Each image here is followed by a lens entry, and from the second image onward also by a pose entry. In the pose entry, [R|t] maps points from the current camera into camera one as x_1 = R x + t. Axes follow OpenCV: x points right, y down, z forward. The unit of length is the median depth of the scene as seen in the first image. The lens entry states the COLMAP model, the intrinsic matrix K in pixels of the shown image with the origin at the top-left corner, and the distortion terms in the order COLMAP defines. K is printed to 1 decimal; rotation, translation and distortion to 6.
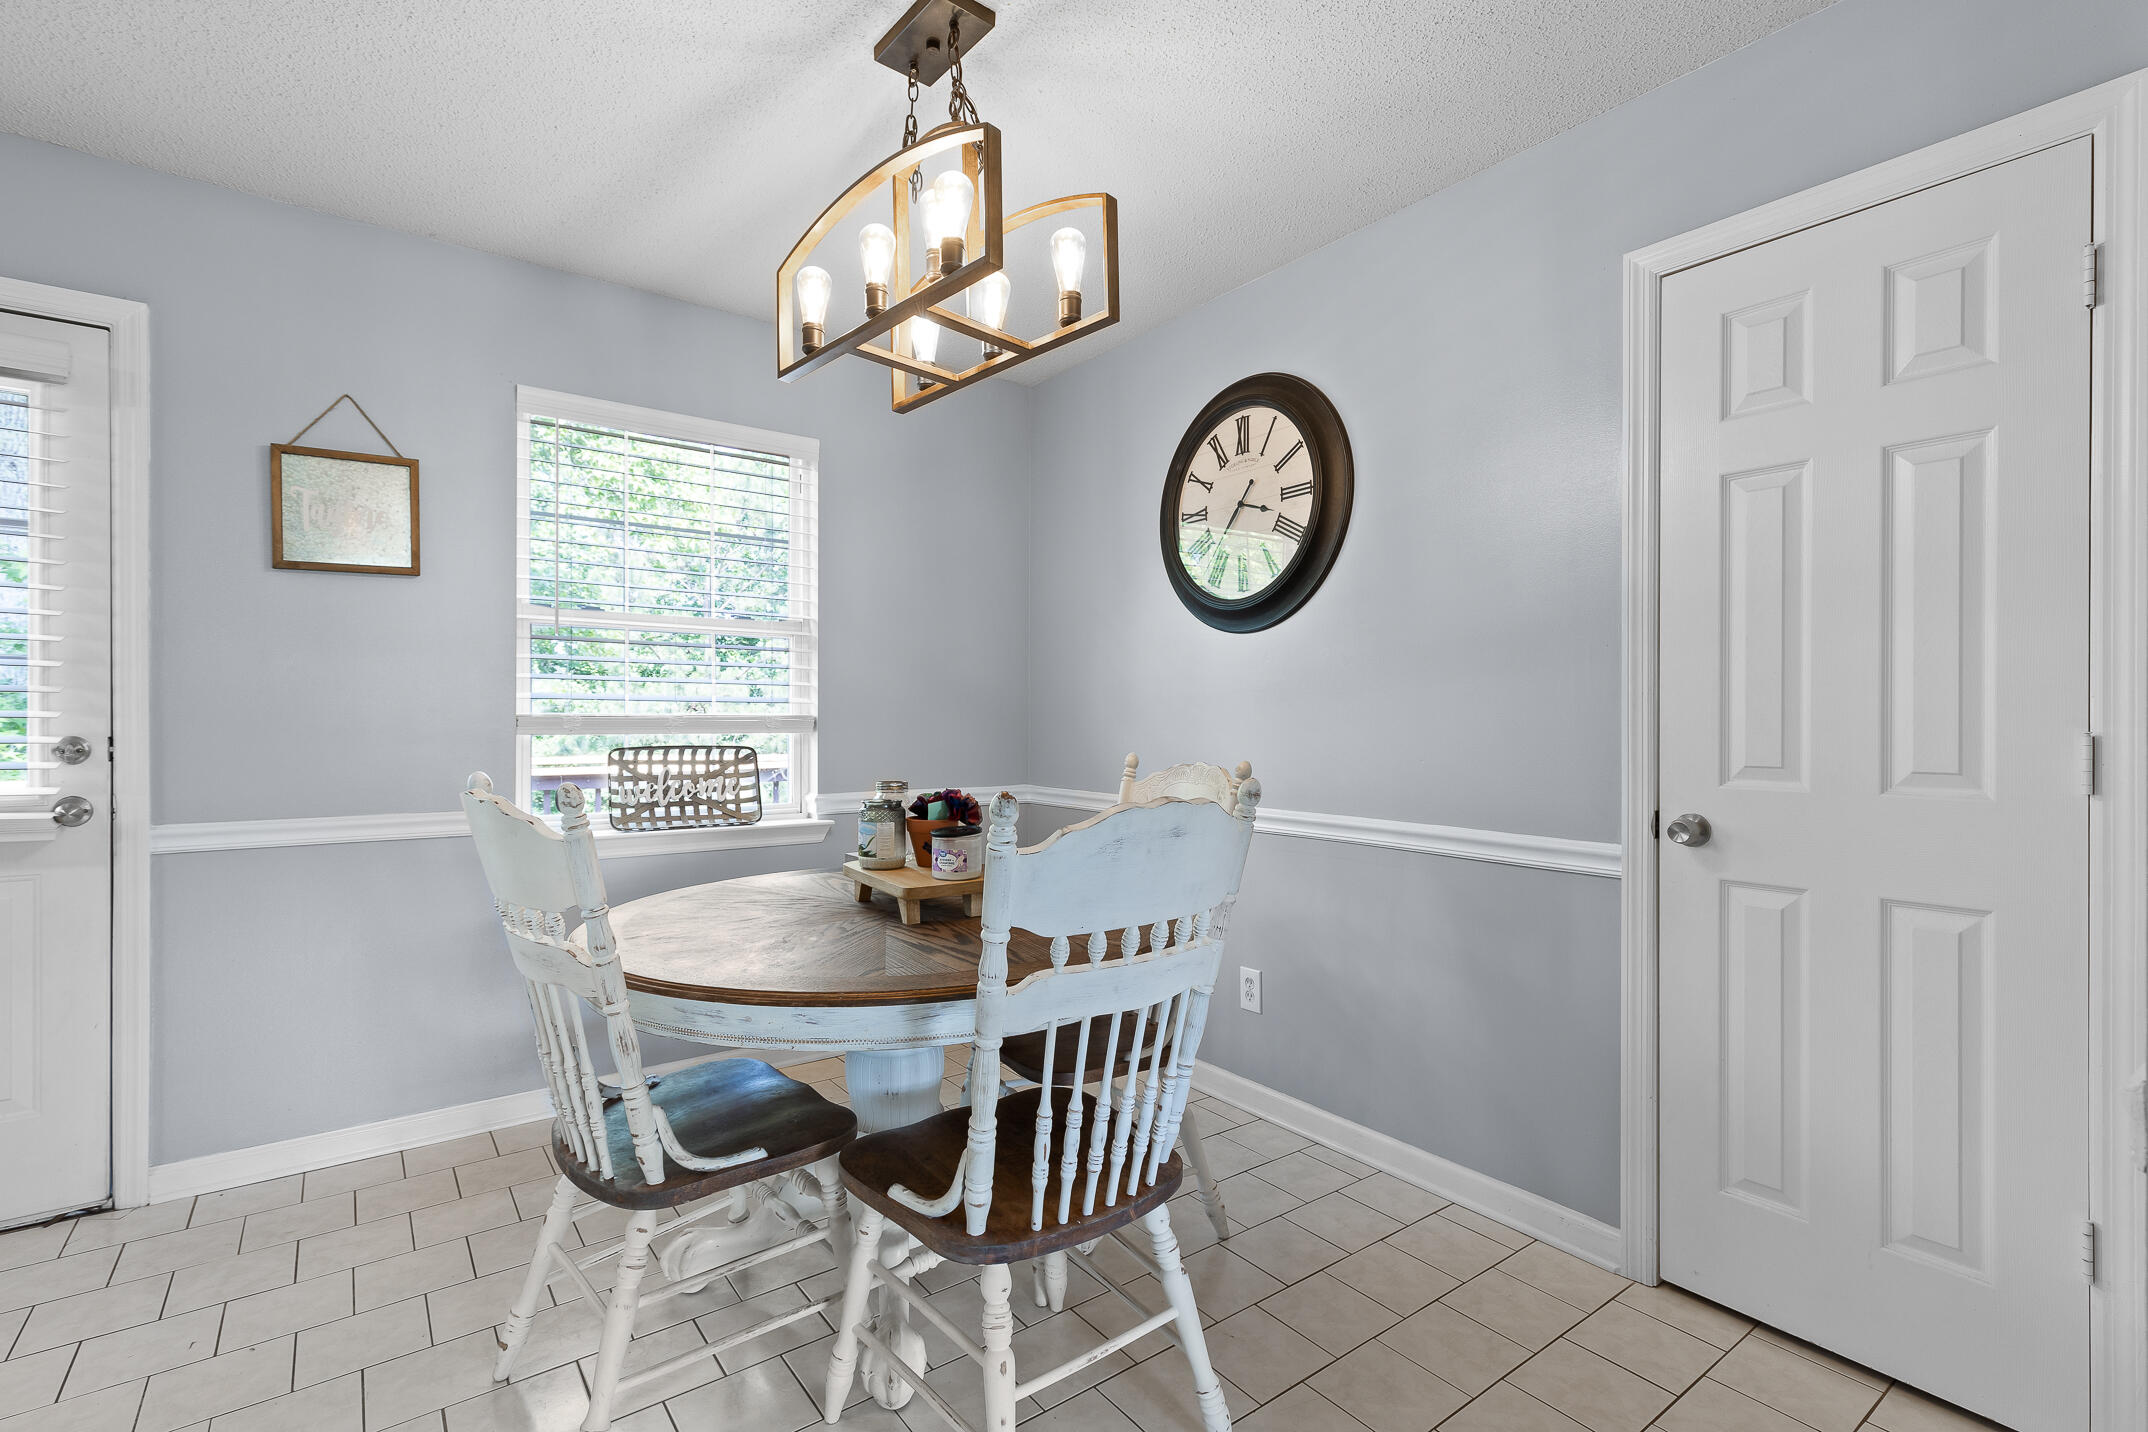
lens RADIAL K [[984.0, 0, 1074.0], [0, 984.0, 716.0], [0, 0, 1]] dist [0.023524, 0.000025]
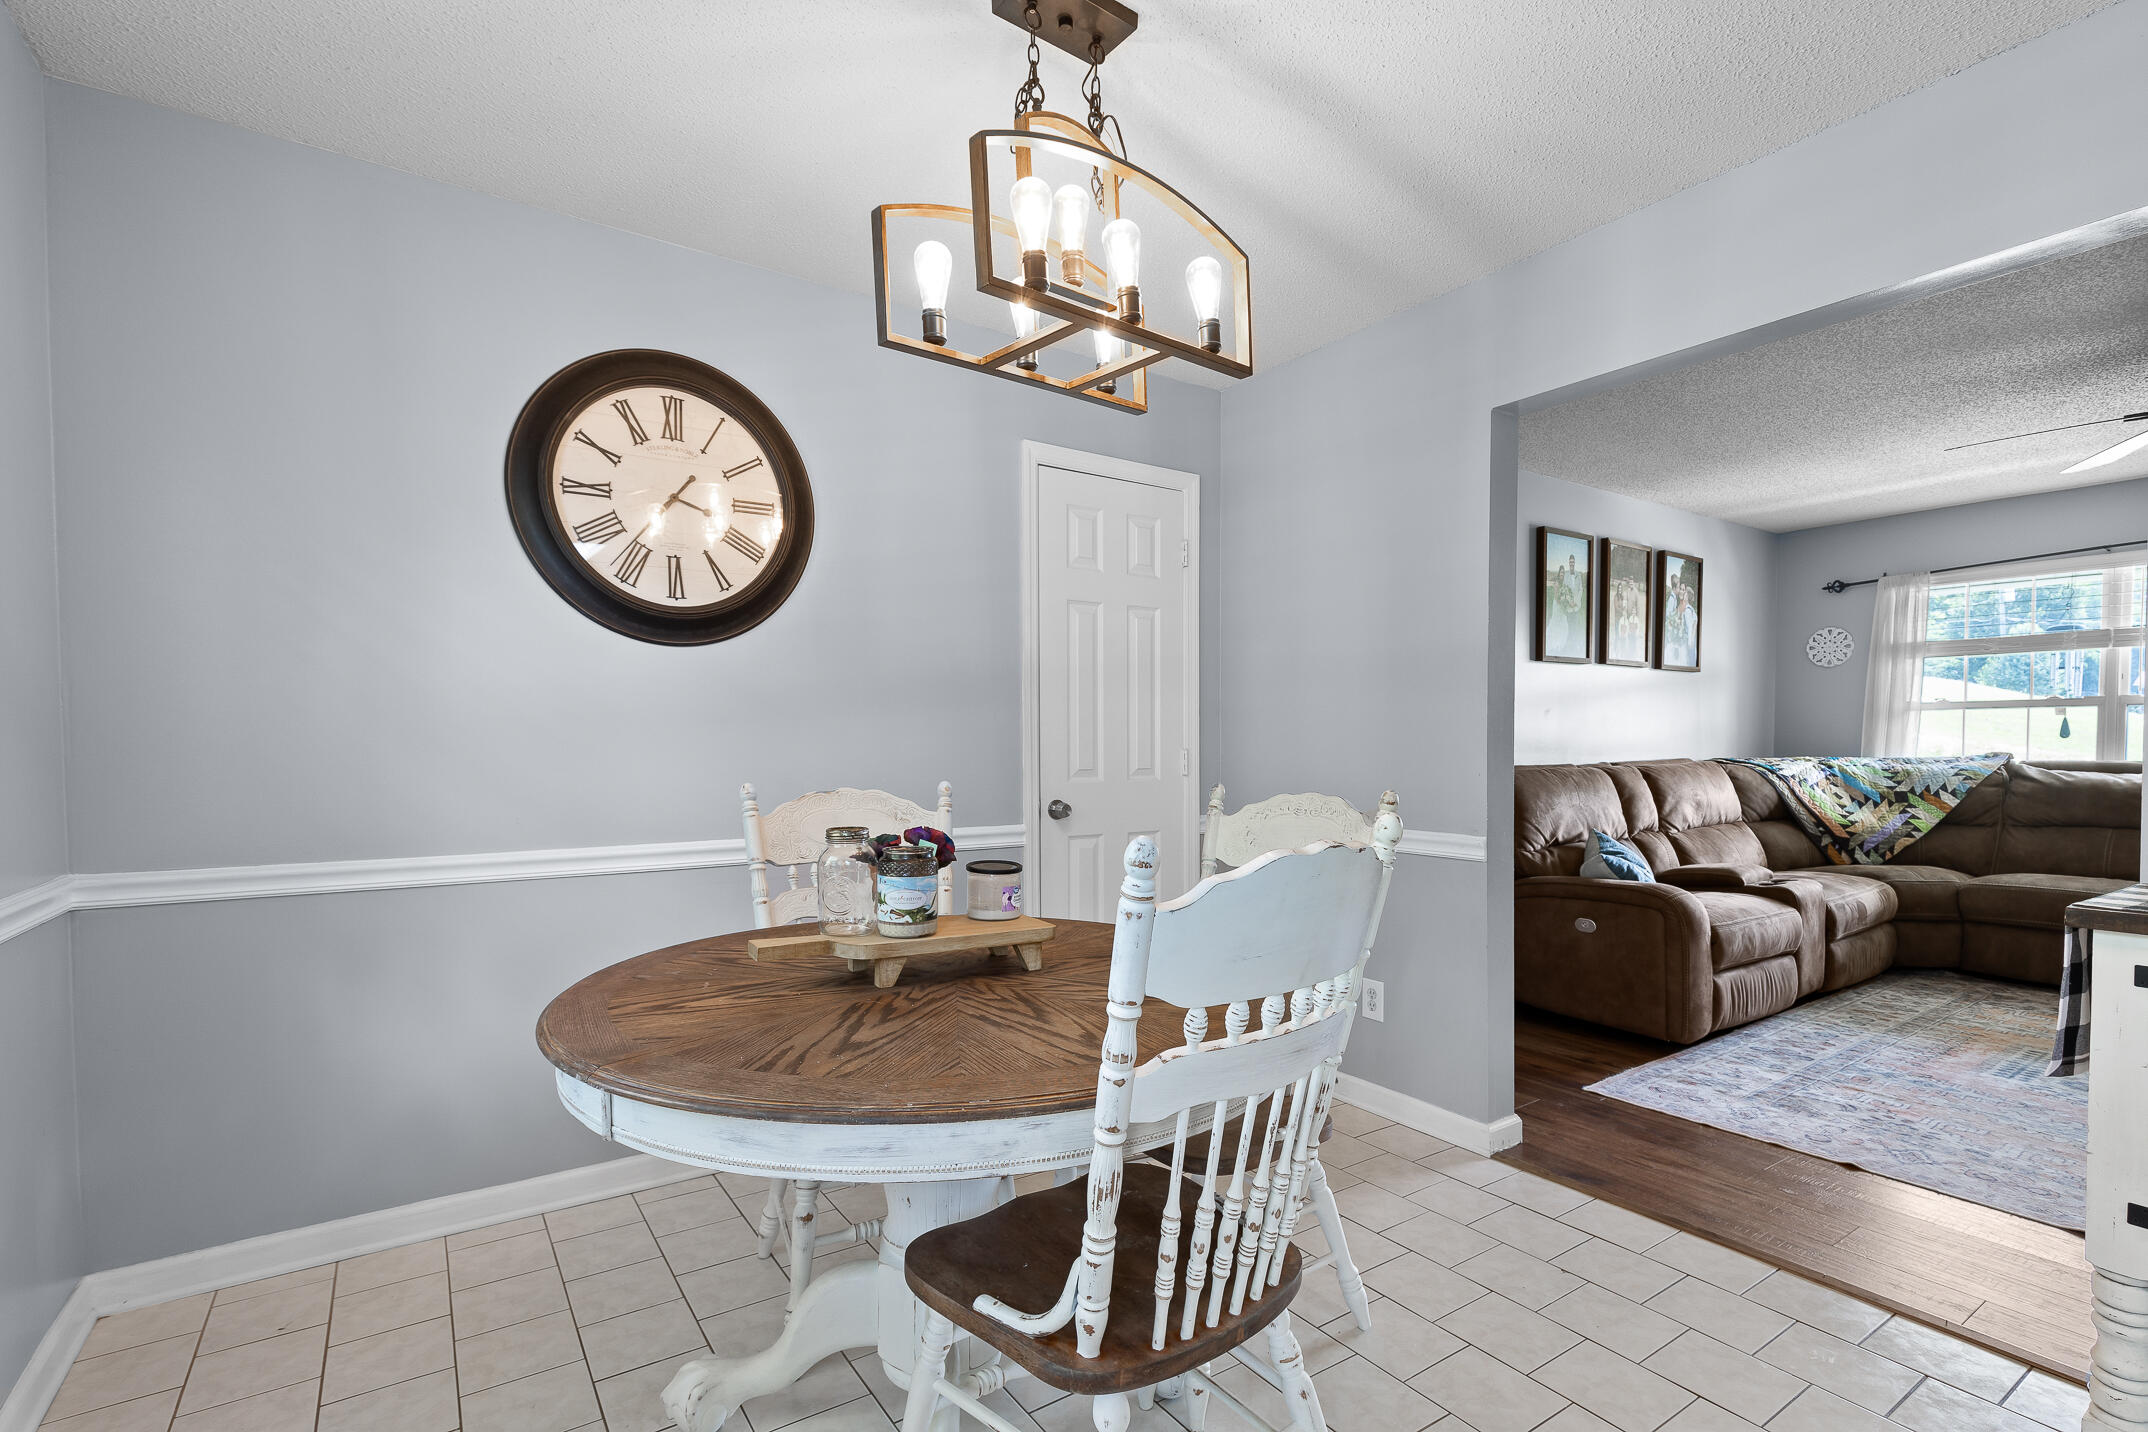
lens RADIAL K [[996.6, 0, 1077.7], [0, 996.6, 768.7], [0, 0, 1]] dist [0.002082, 0.000038]
pose [[0.044397, -0.024670, 0.998709, -0.749477], [-0.001014, 0.999693, 0.024740, 0.003438], [-0.999013, -0.002111, 0.044358, 0.639892]]
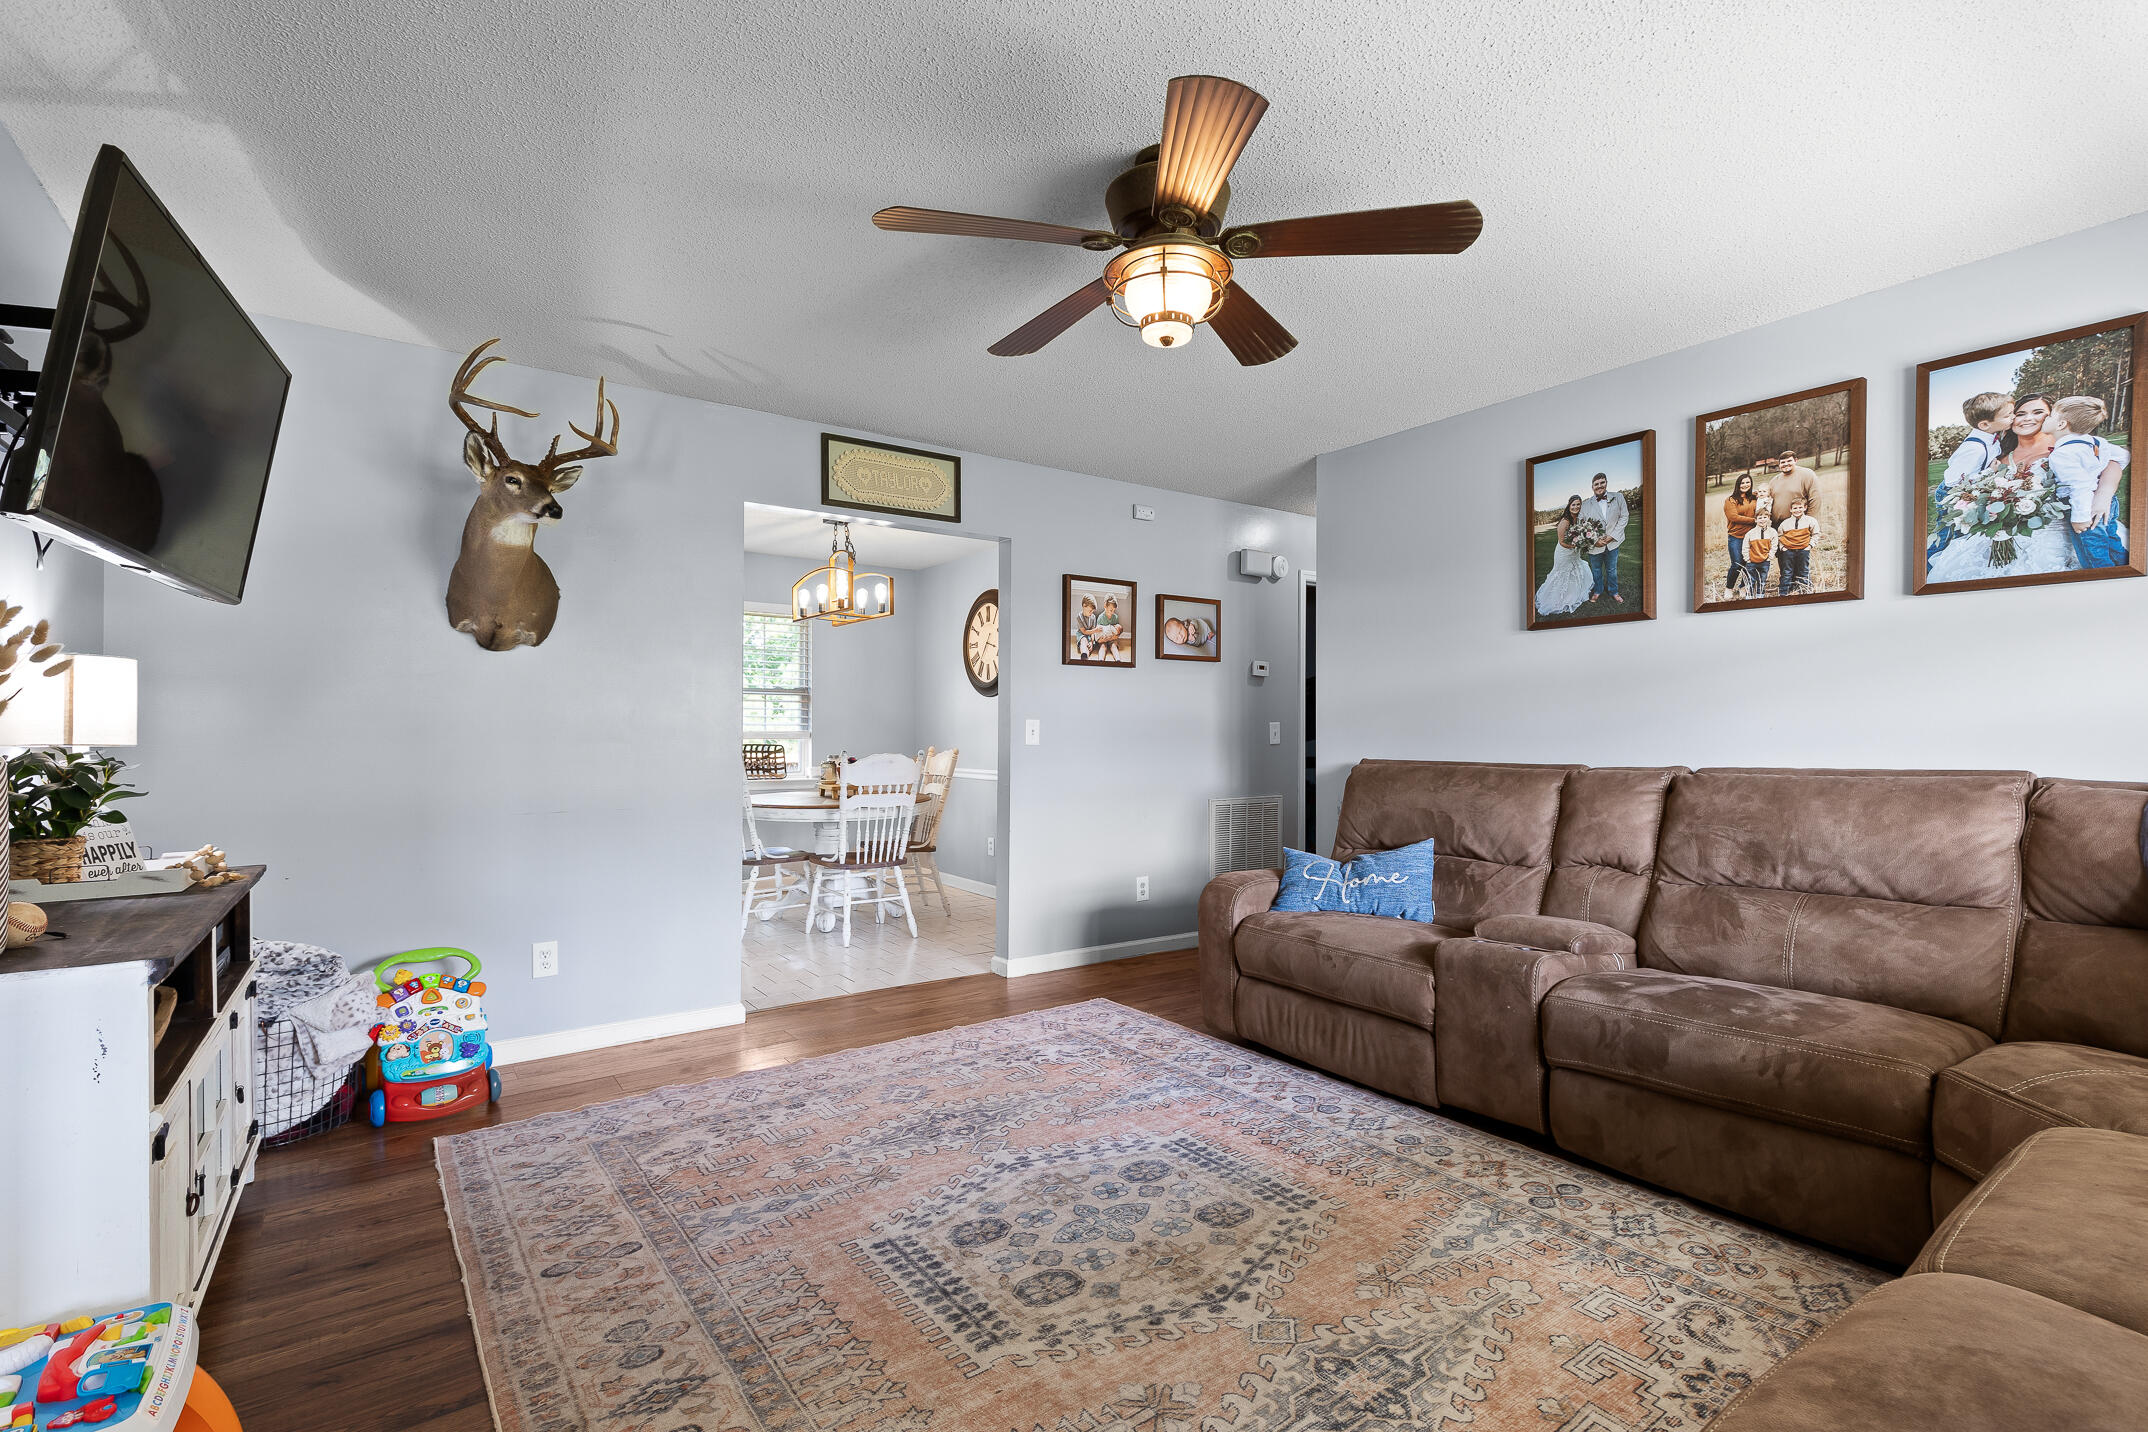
lens RADIAL K [[996.6, 0, 1077.7], [0, 996.6, 768.7], [0, 0, 1]] dist [0.002082, 0.000038]
pose [[0.999878, 0.004028, -0.015087, 0.449335], [-0.003466, 0.999305, 0.037109, -0.004558], [0.015226, -0.037052, 0.999197, -1.478086]]
